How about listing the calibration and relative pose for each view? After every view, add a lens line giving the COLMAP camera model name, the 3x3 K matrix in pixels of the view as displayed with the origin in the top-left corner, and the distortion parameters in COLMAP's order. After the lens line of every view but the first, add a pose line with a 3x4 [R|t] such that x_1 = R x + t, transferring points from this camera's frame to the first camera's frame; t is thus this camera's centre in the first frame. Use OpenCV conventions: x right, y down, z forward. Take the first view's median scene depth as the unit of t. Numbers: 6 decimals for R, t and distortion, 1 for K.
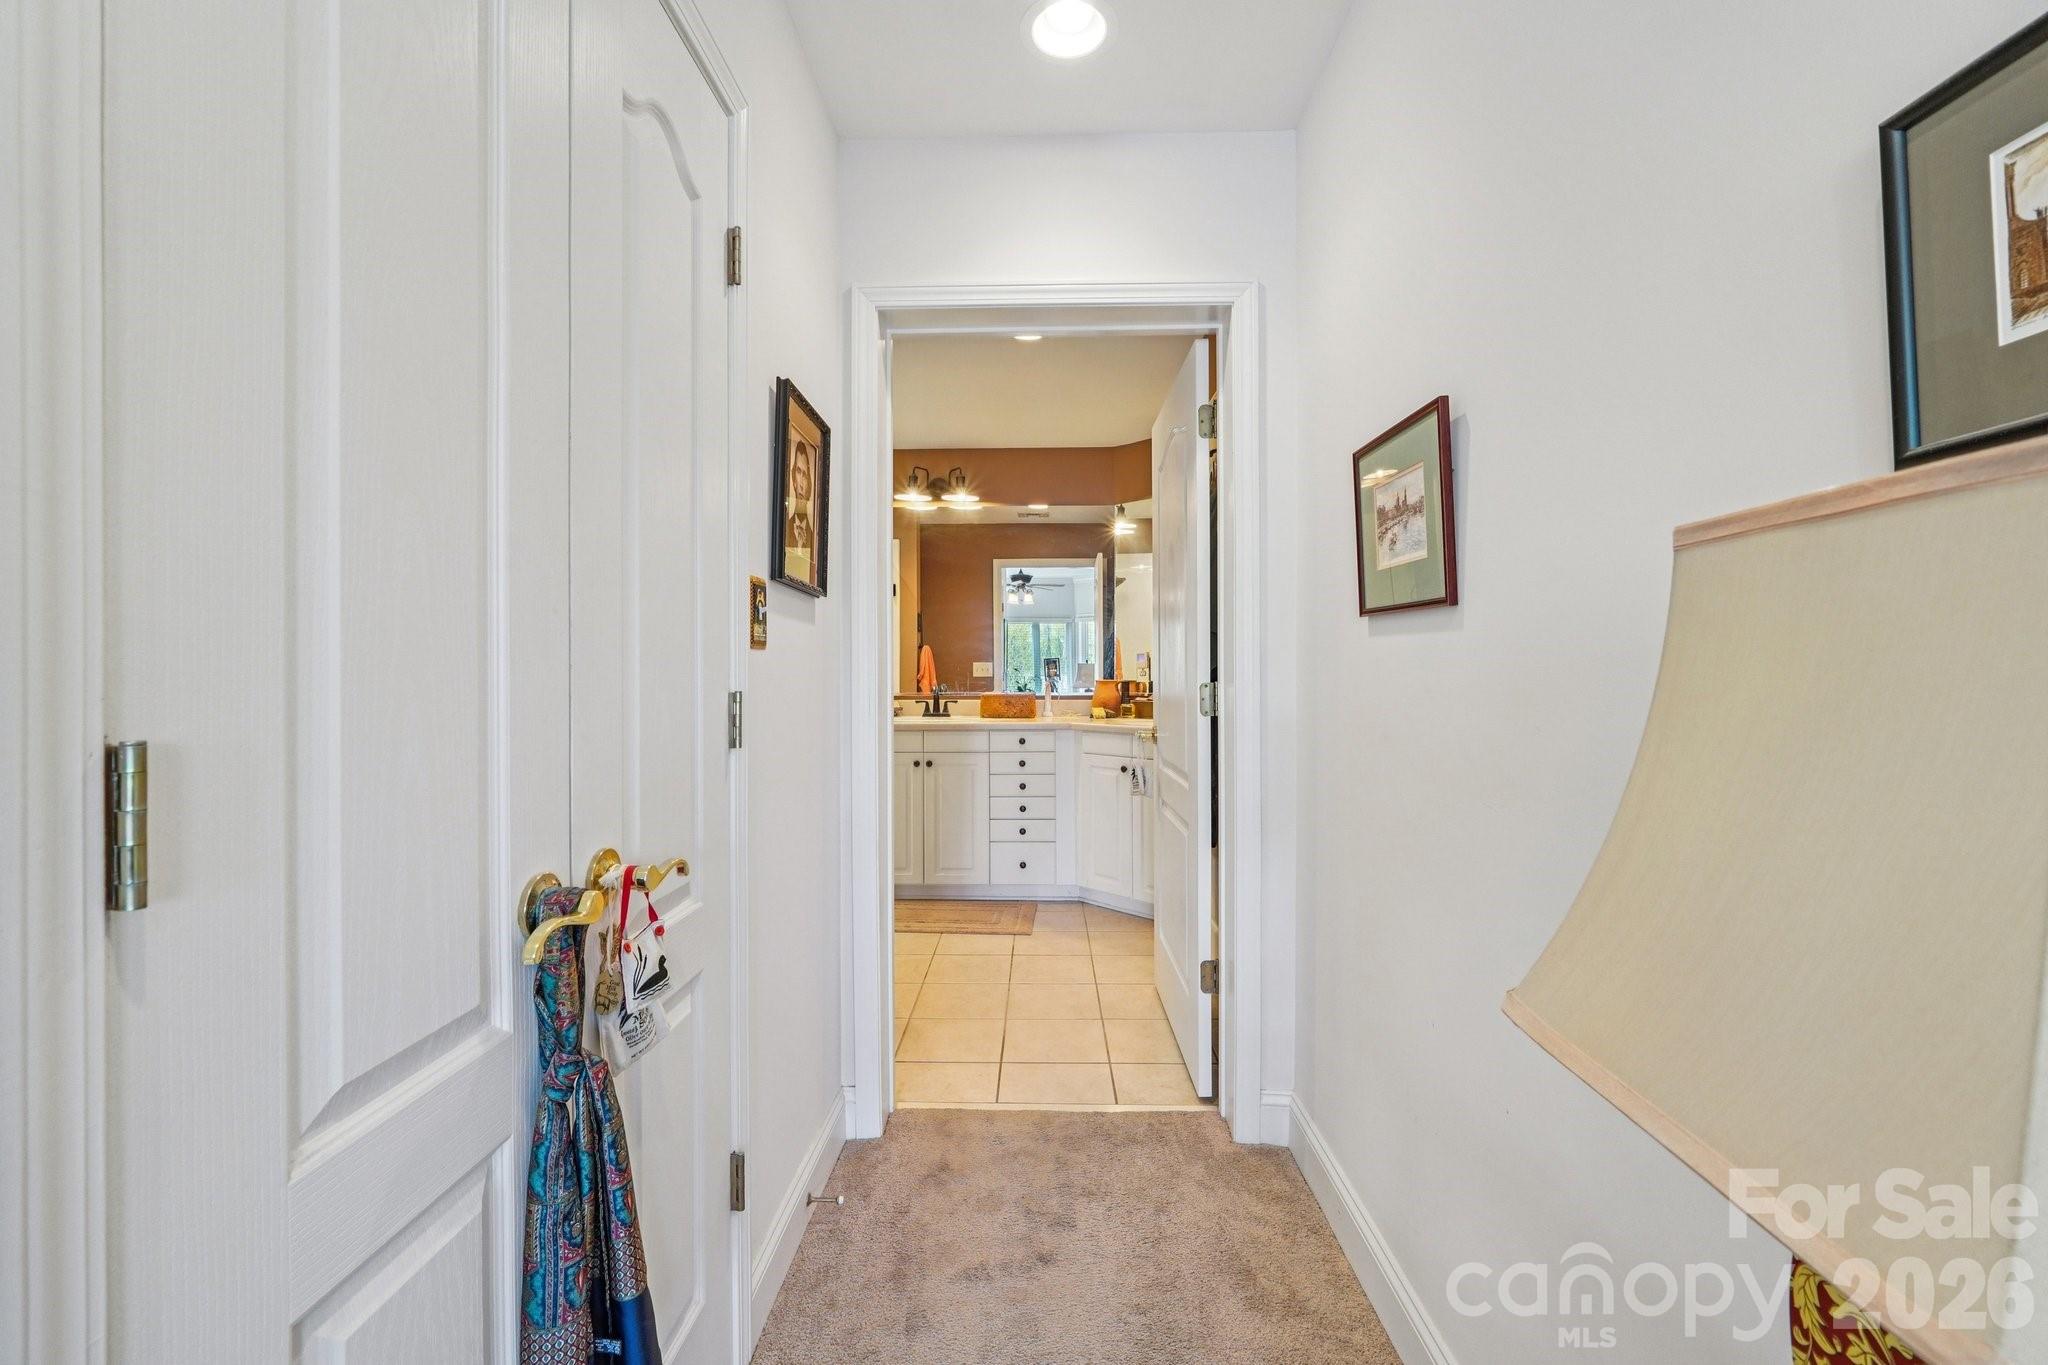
lens RADIAL K [[883.6, 0, 1022.9], [0, 883.6, 677.1], [0, 0, 1]] dist [0.000477, 0.000027]
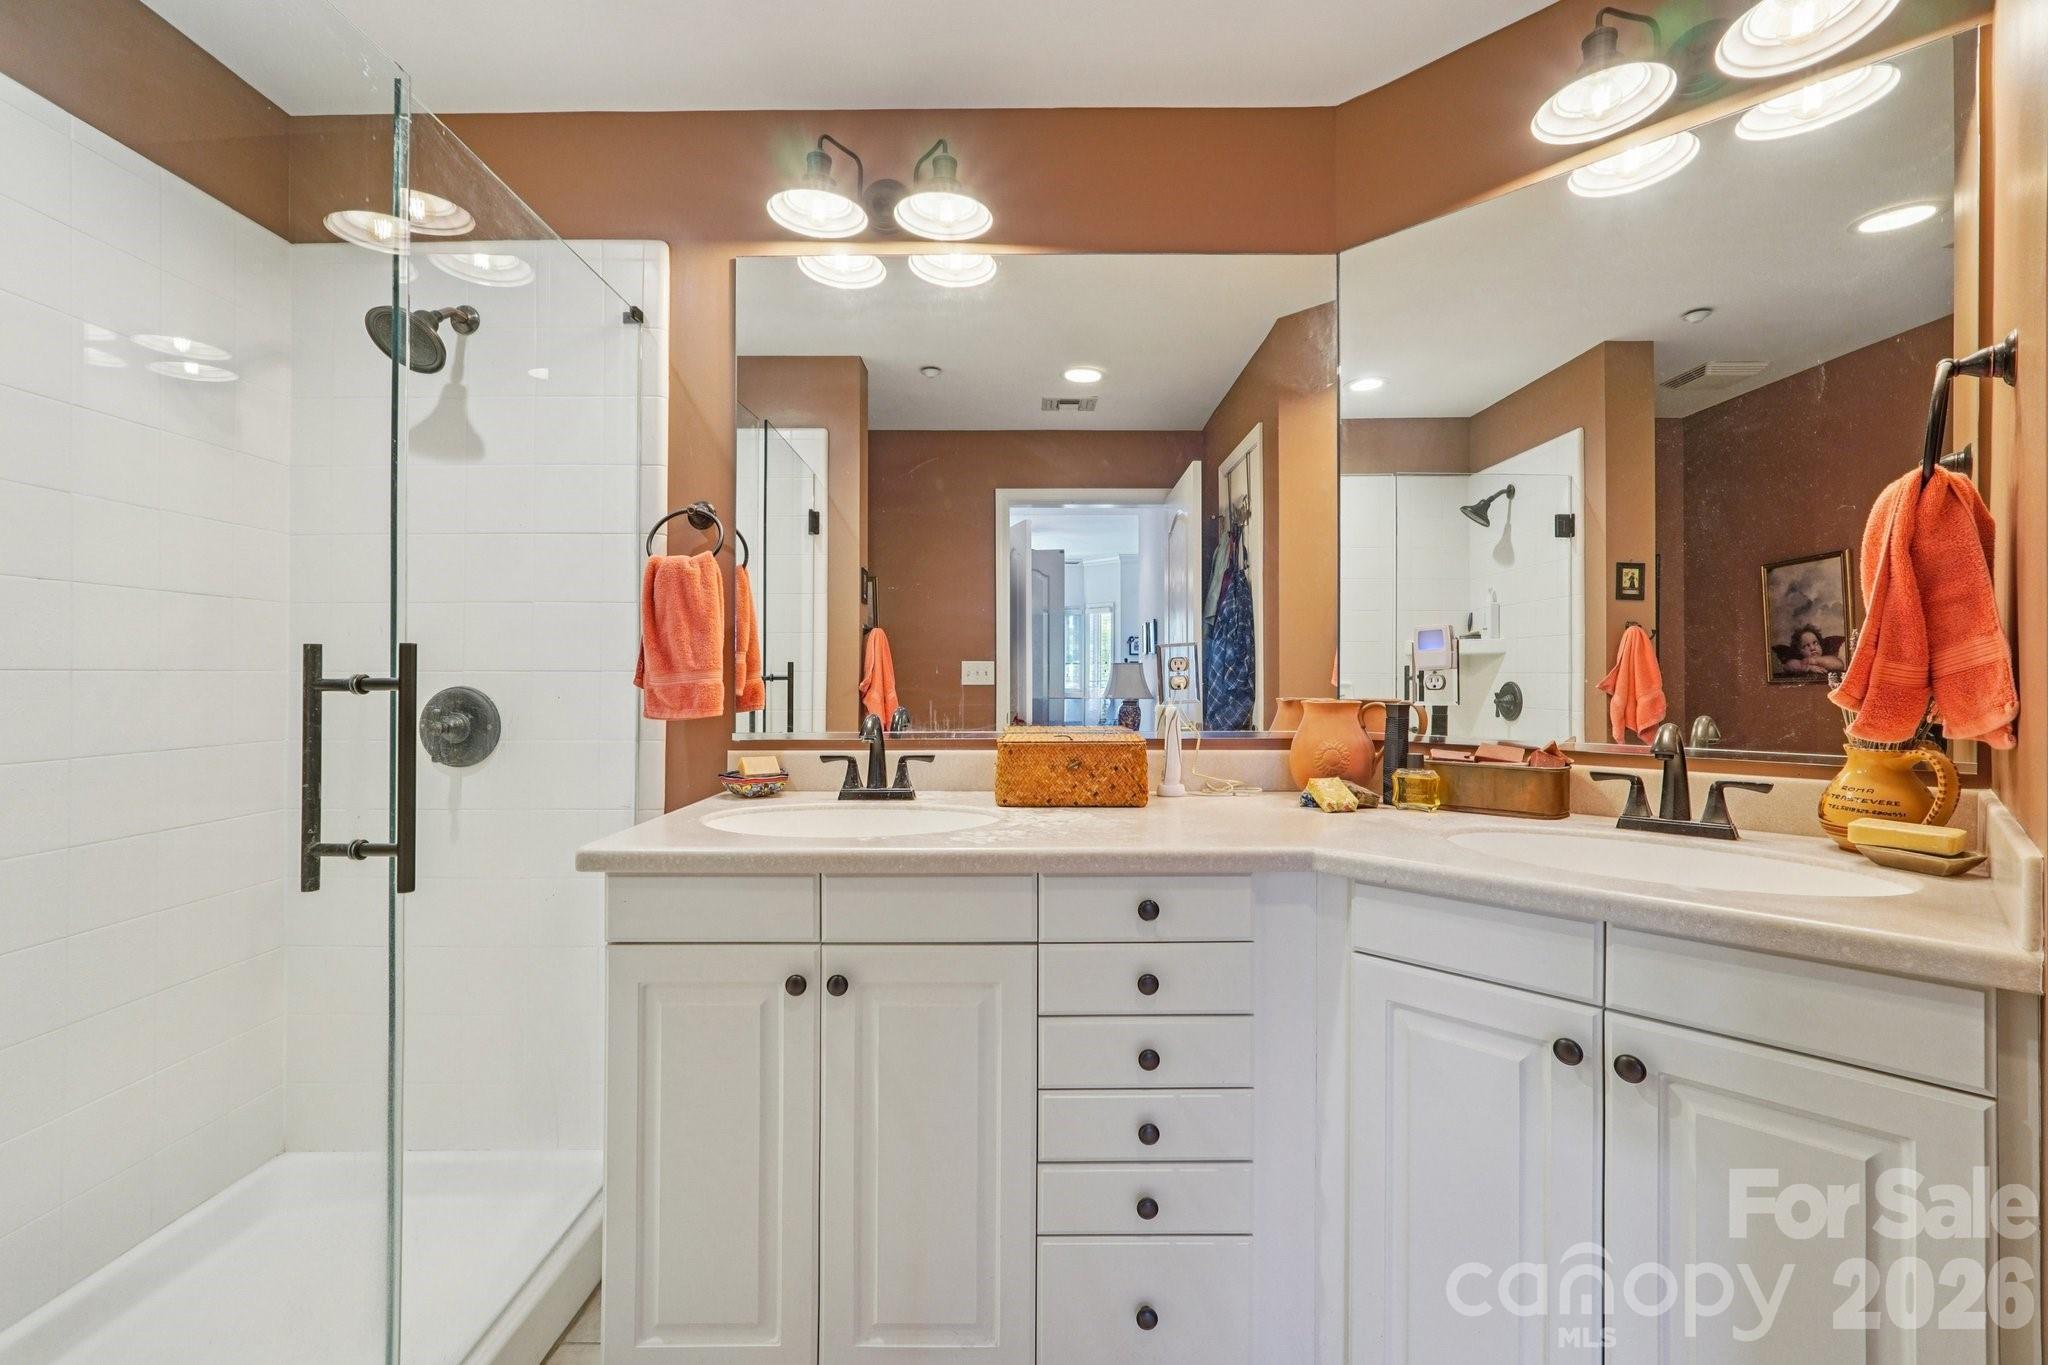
lens RADIAL K [[883.6, 0, 1023.7], [0, 883.6, 678.4], [0, 0, 1]] dist [0.000477, 0.000027]
pose [[0.999692, 0.002398, 0.024684, -0.045941], [-0.002299, 0.999989, -0.004066, -0.004048], [-0.024693, 0.004008, 0.999687, 0.631325]]
